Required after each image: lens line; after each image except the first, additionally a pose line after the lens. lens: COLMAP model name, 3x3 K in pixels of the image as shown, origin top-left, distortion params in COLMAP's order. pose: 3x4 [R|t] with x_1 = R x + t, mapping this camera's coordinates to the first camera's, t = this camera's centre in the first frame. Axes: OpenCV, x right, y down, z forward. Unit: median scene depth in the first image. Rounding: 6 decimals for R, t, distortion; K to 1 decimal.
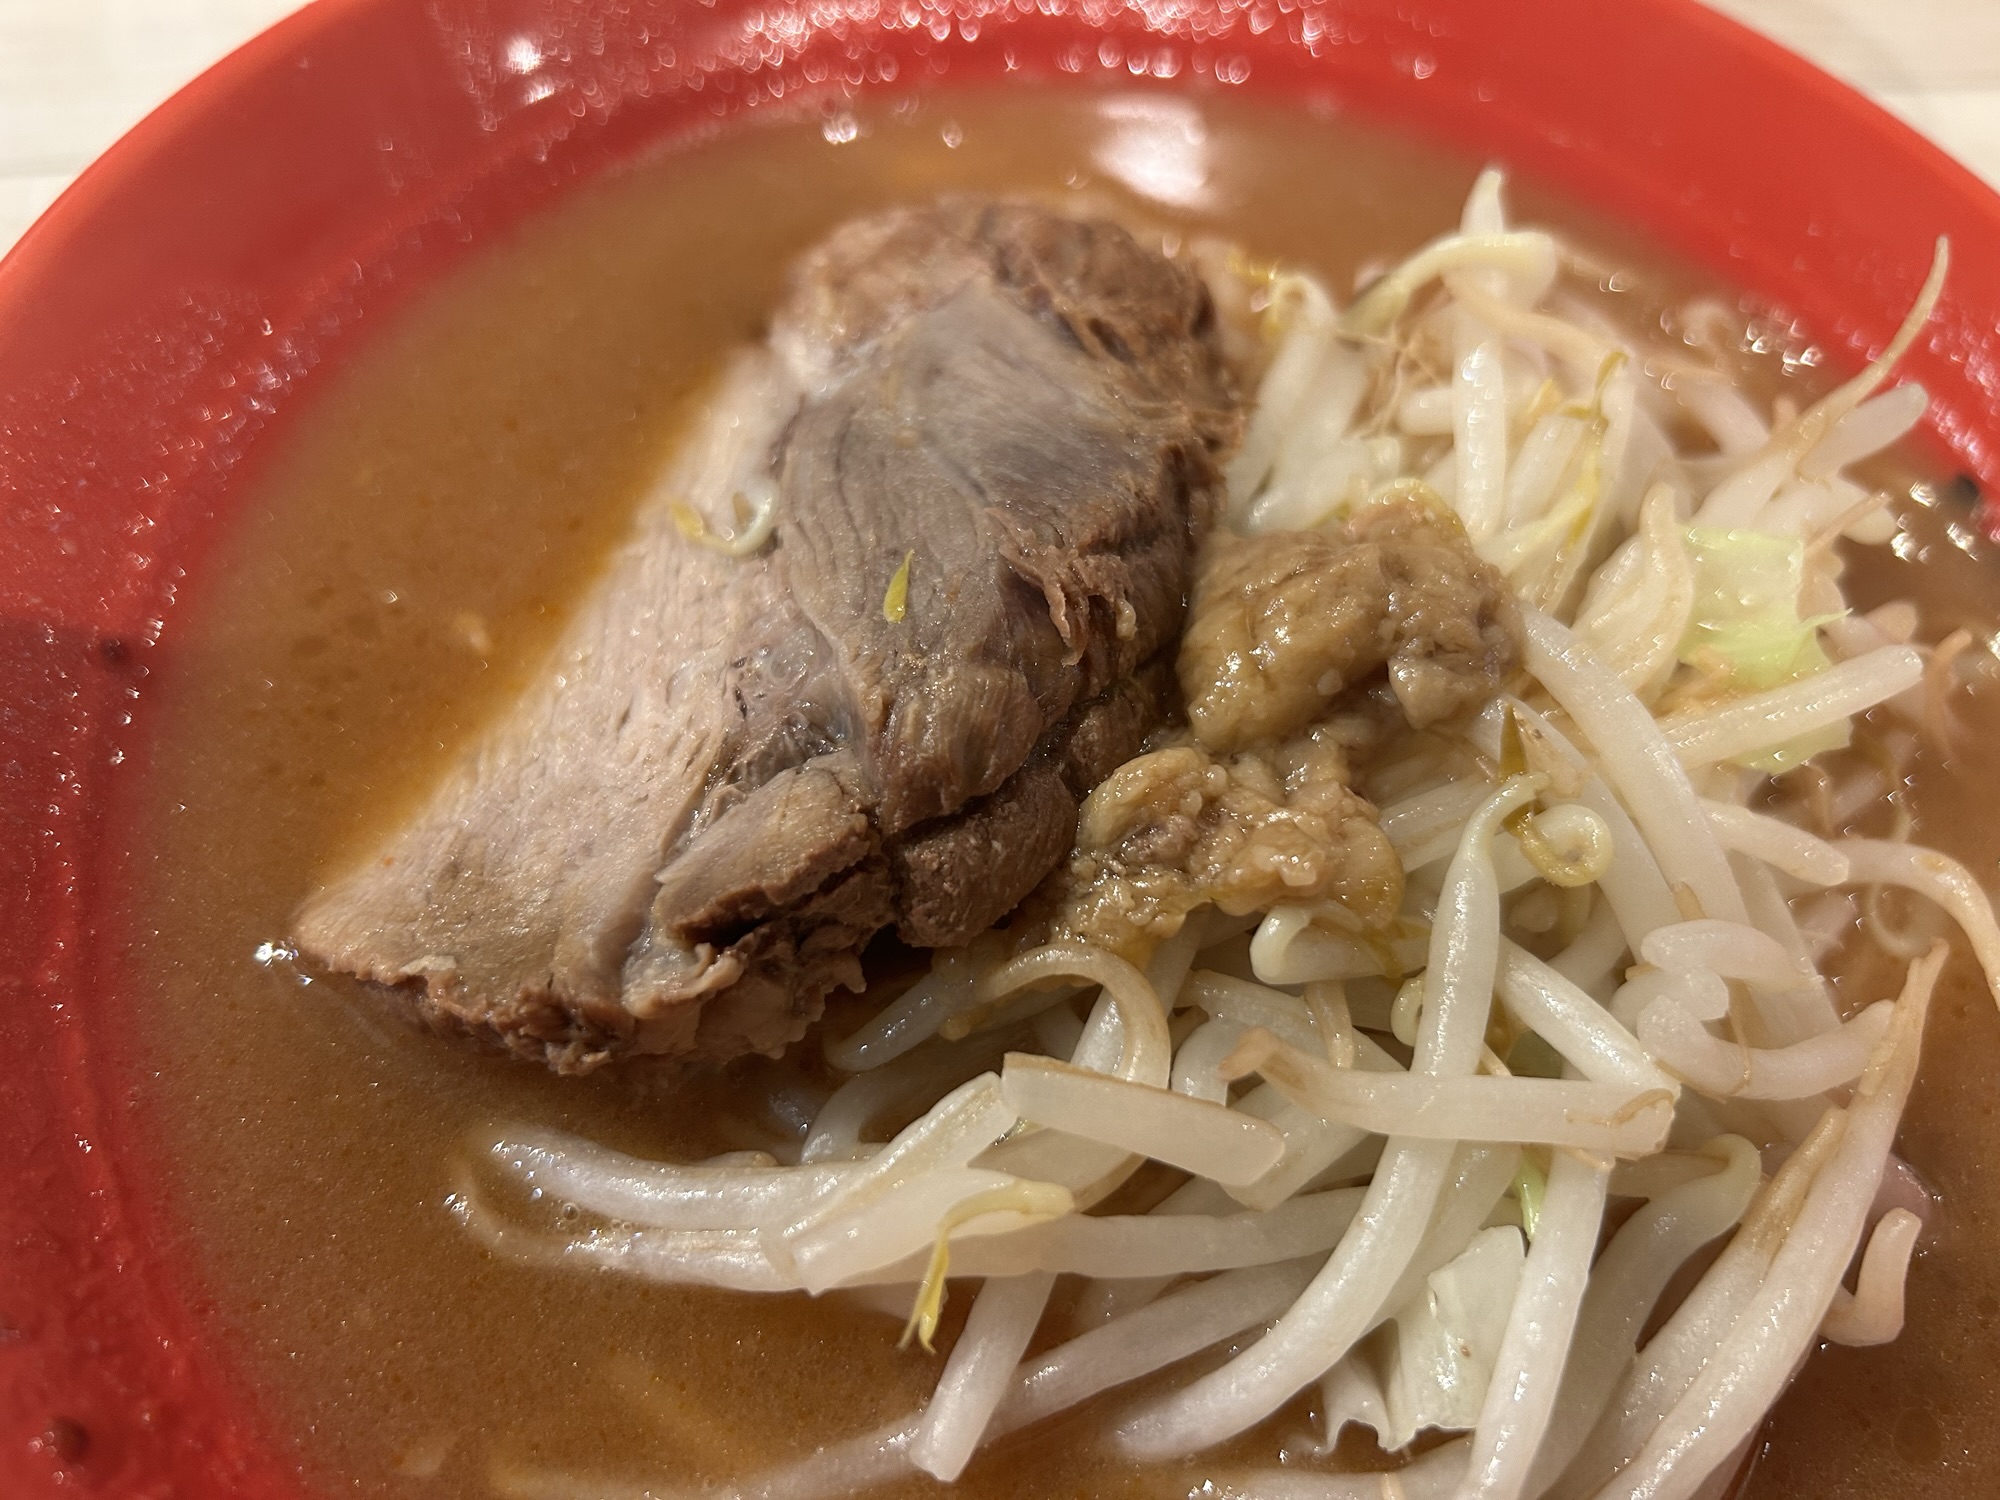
lens RADIAL K [[1580.9, 0, 993.3], [0, 1580.9, 740.4], [0, 0, 1]] dist [0.017216, -0.047417]
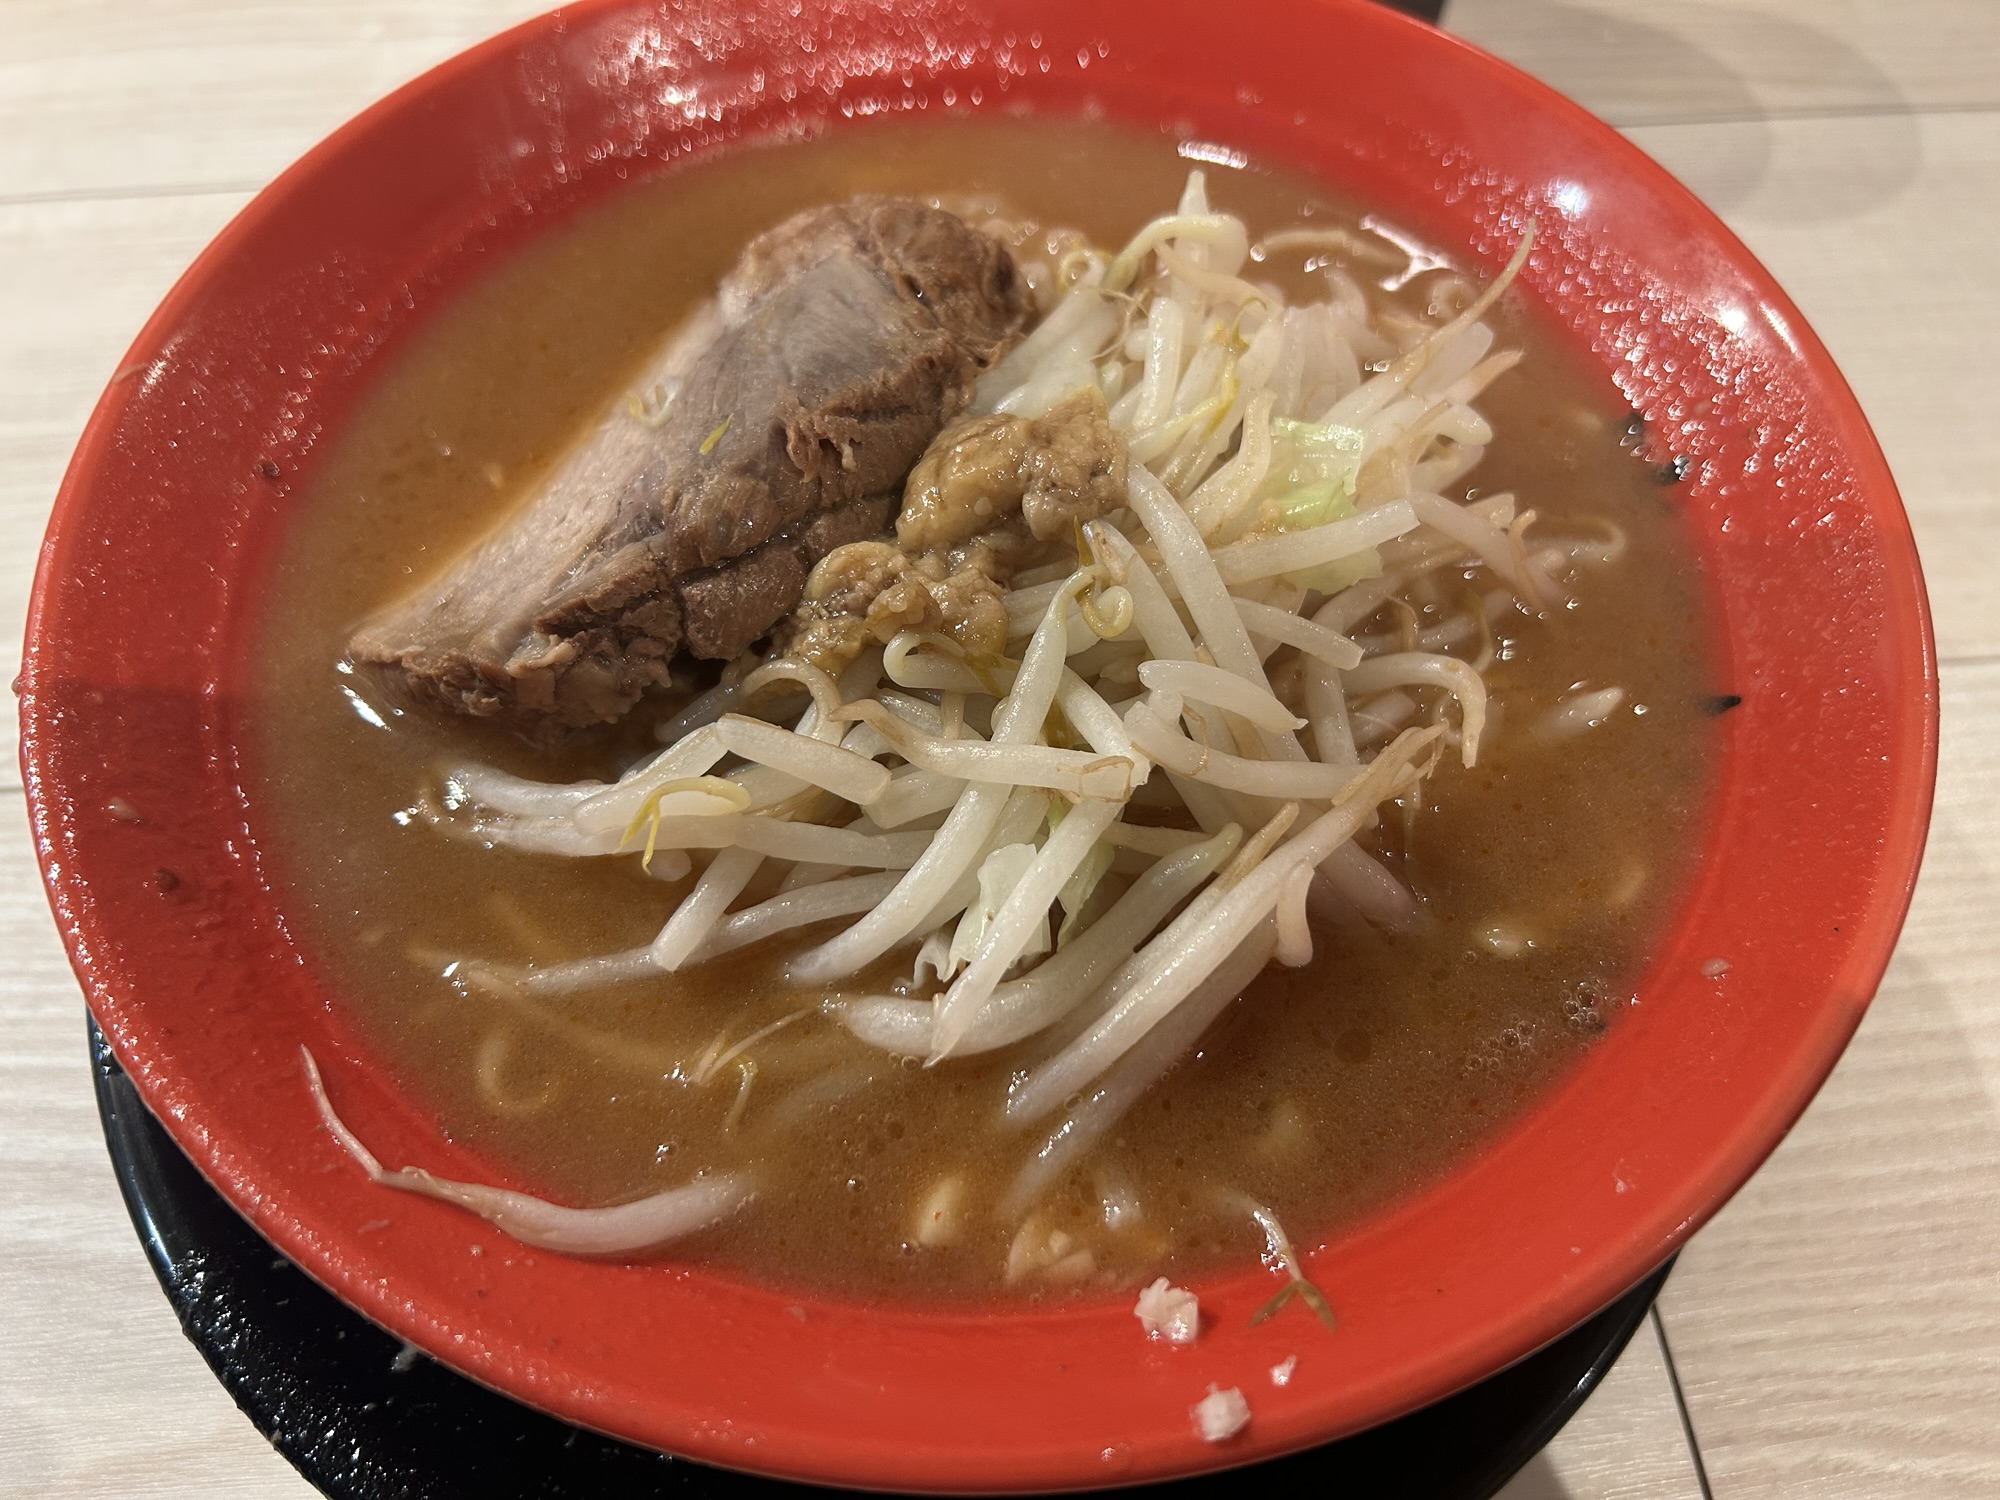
lens RADIAL K [[1580.9, 0, 1002.8], [0, 1580.9, 732.9], [0, 0, 1]] dist [0.017216, -0.047417]
pose [[0.983439, 0.059856, -0.171070, 0.514101], [-0.063964, 0.997779, -0.018597, 0.211556], [0.169577, 0.029232, 0.985083, -0.490781]]
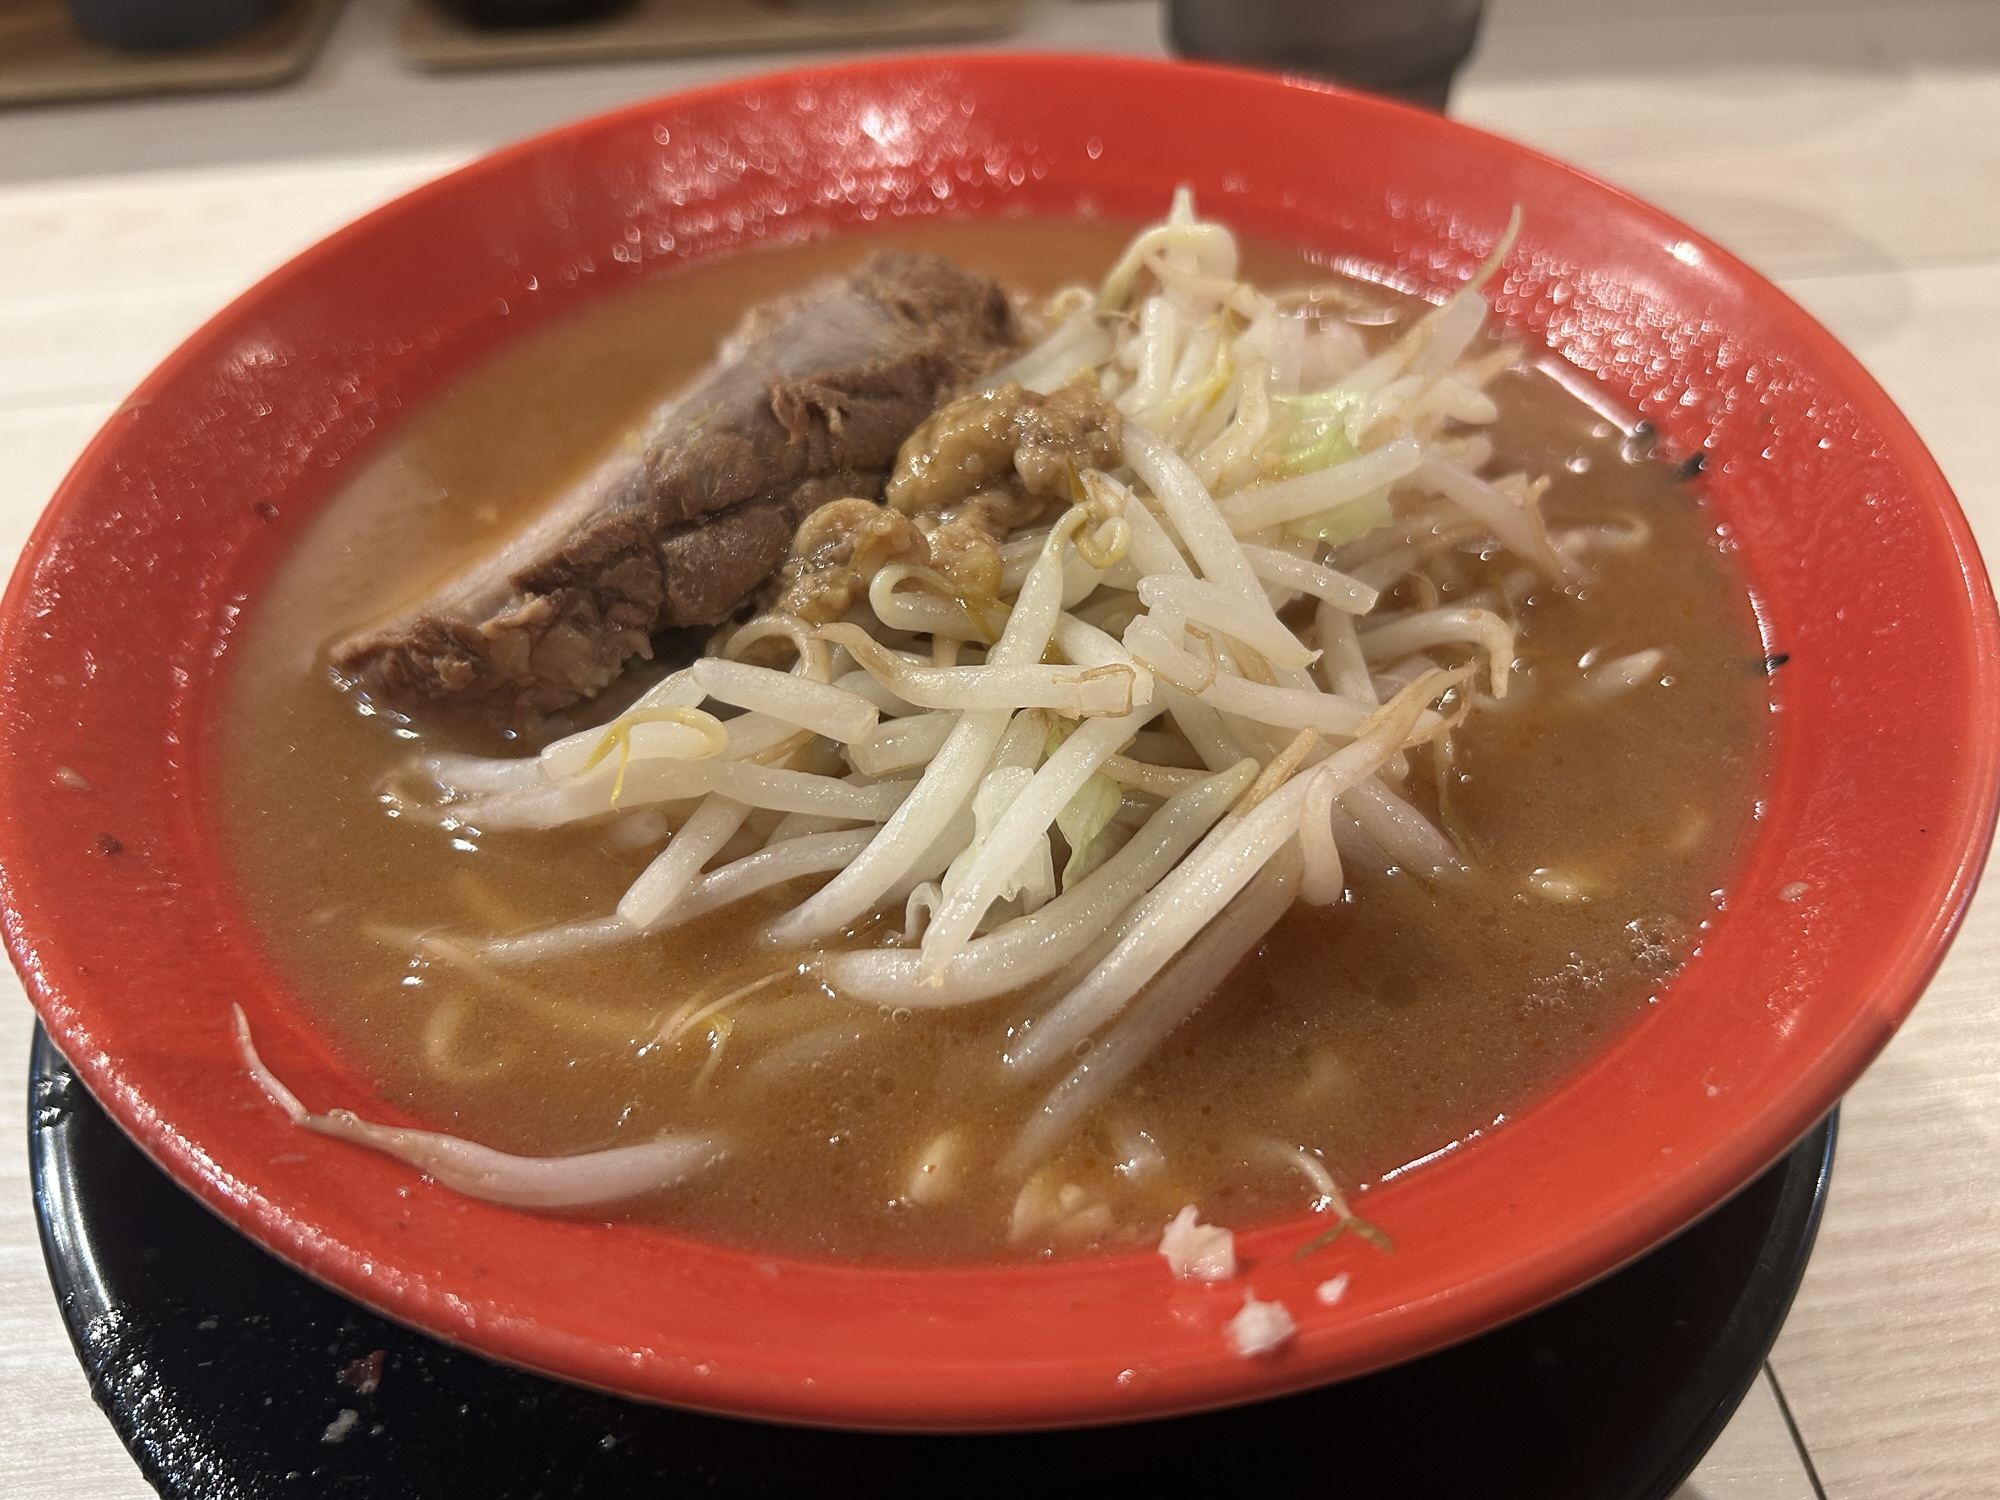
lens RADIAL K [[1580.9, 0, 1002.8], [0, 1580.9, 762.0], [0, 0, 1]] dist [0.017216, -0.047417]
pose [[0.978485, -0.007197, -0.206190, 0.552353], [-0.039546, 0.974319, -0.221673, 0.571878], [0.202490, 0.225058, 0.953072, -0.341418]]
